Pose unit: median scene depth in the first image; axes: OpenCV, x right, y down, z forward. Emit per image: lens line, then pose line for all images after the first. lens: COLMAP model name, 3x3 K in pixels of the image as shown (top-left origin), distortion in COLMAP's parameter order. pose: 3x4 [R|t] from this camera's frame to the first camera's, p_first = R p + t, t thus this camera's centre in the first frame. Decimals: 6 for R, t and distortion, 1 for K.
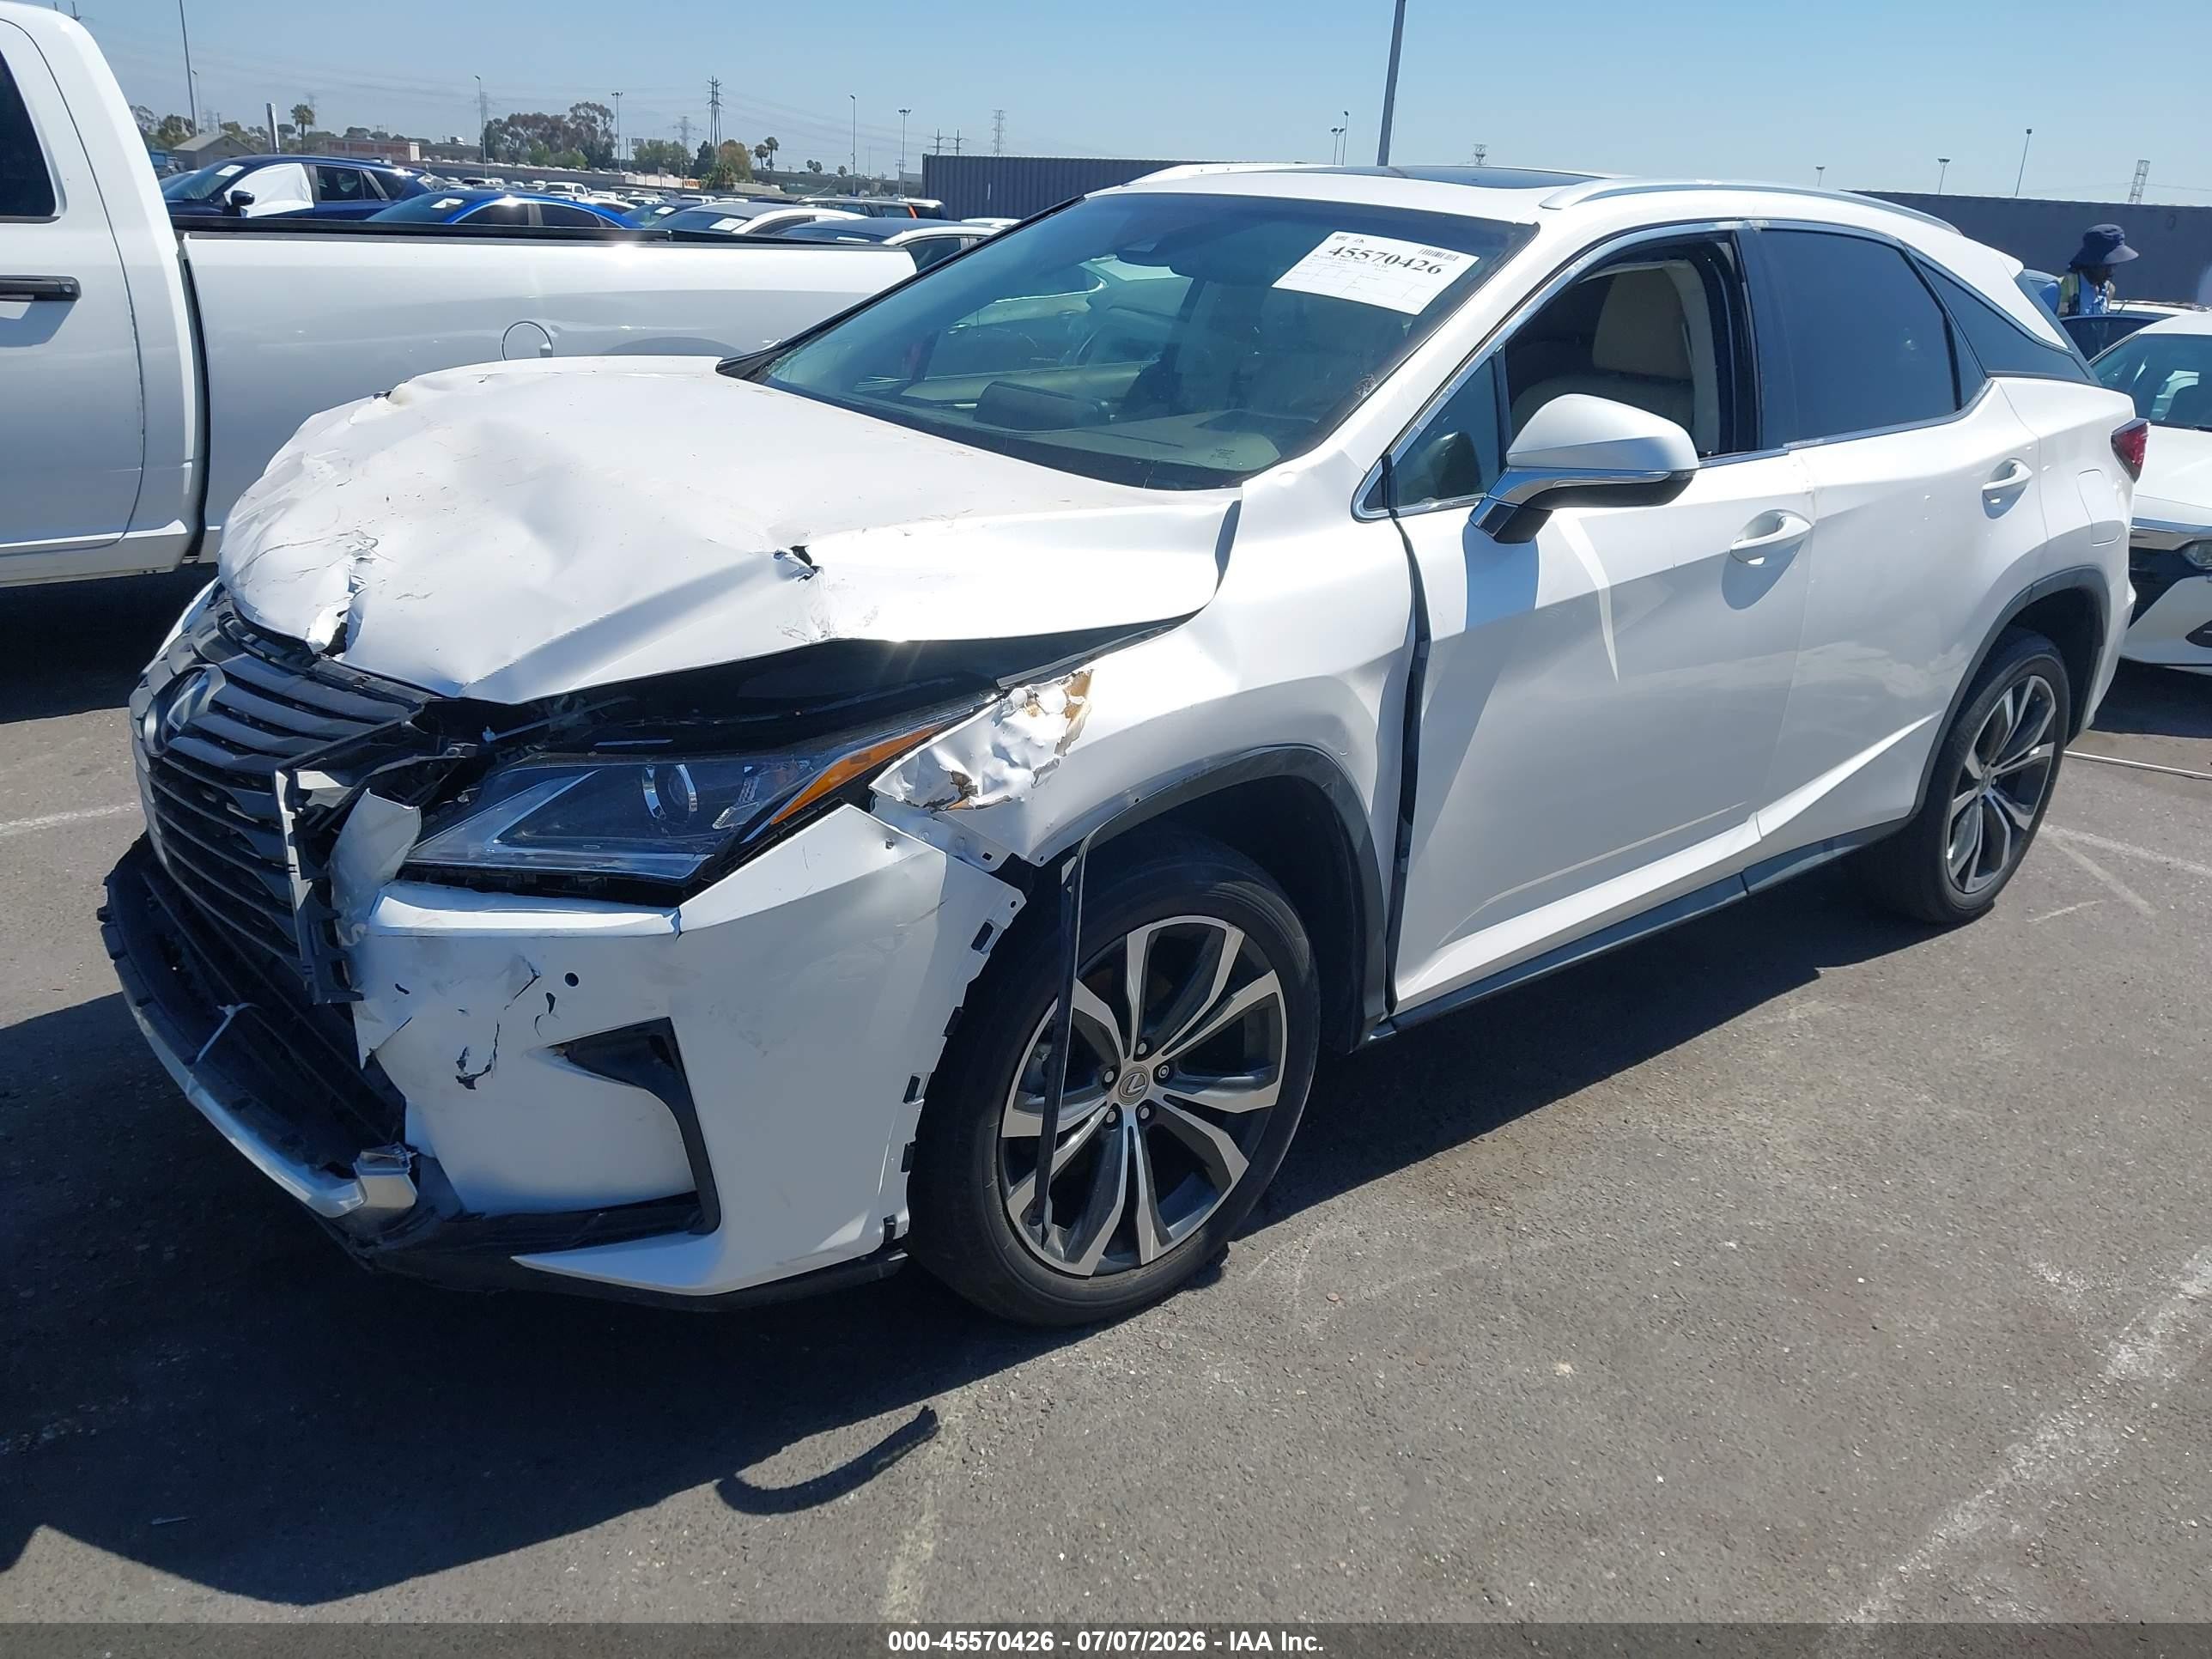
lens RADIAL K [[1736.7, 0, 1106.0], [0, 1736.7, 829.5], [0, 0, 1]] dist [0.009288, -0.001681]
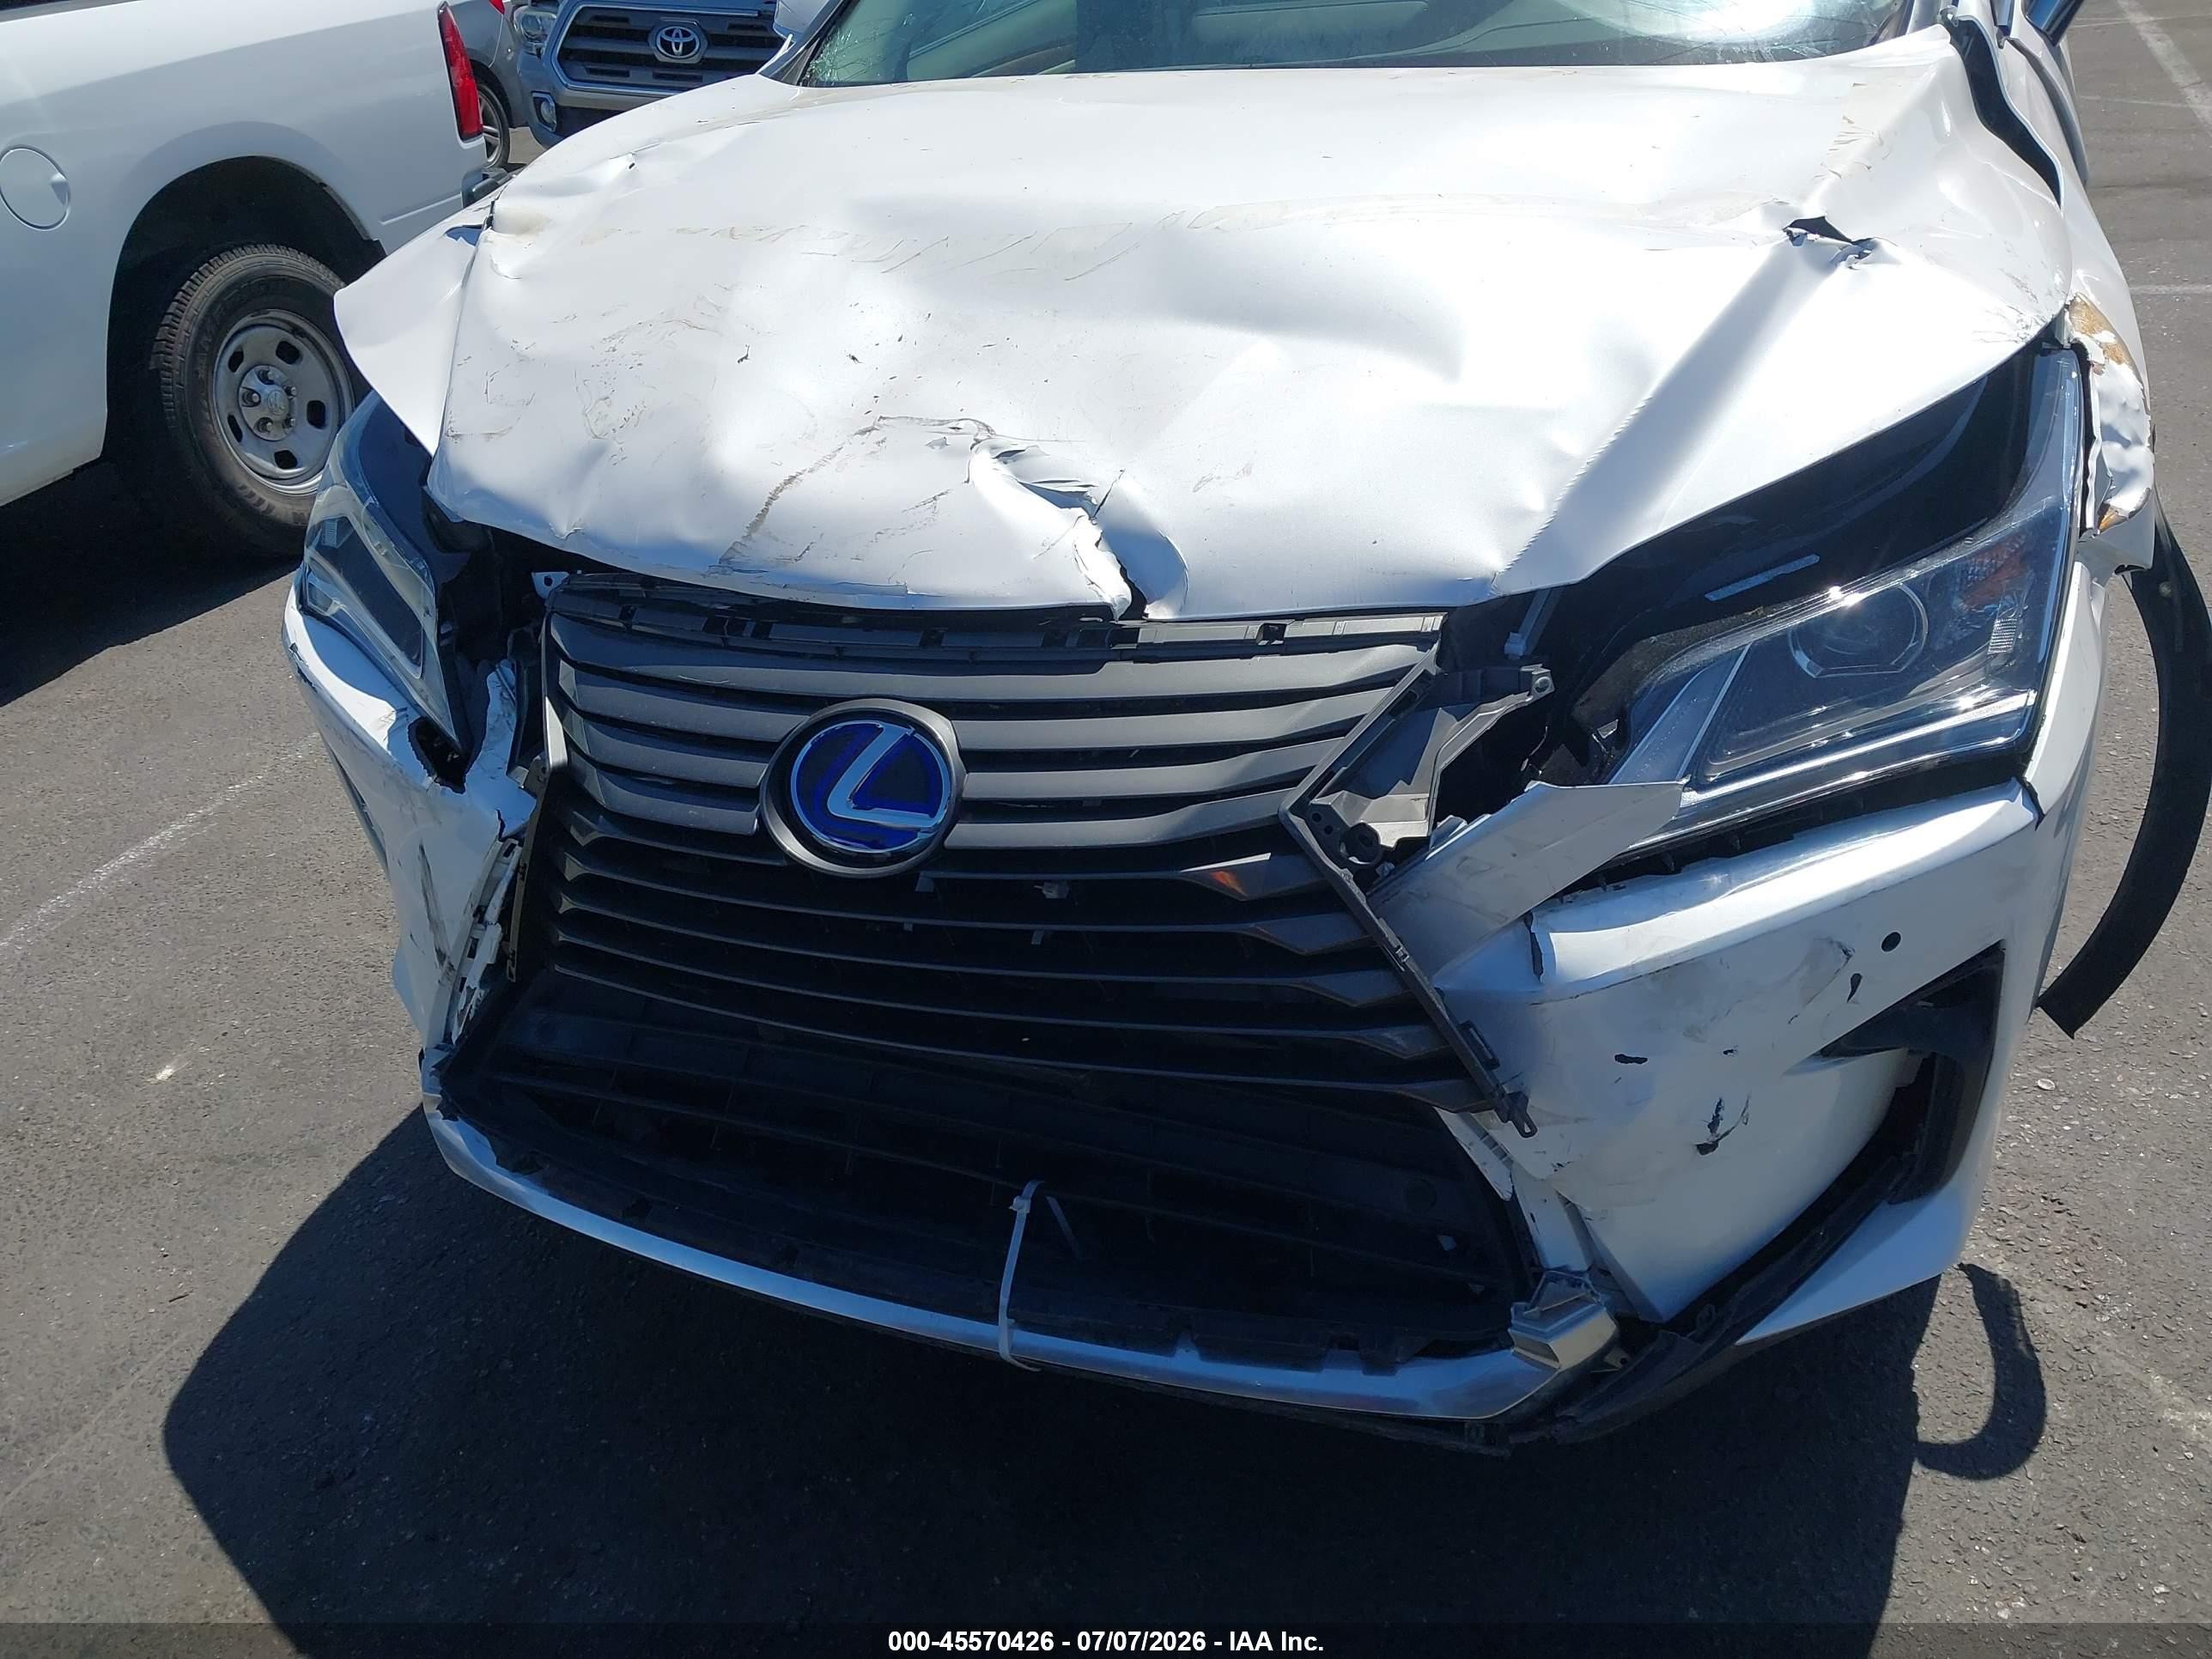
lens RADIAL K [[1736.7, 0, 1106.0], [0, 1736.7, 829.5], [0, 0, 1]] dist [0.009288, -0.001681]
pose [[0.889468, -0.363484, 0.276995, -0.695378], [0.306634, 0.924113, 0.228013, -0.183654], [-0.338853, -0.117874, 0.933426, 0.459174]]
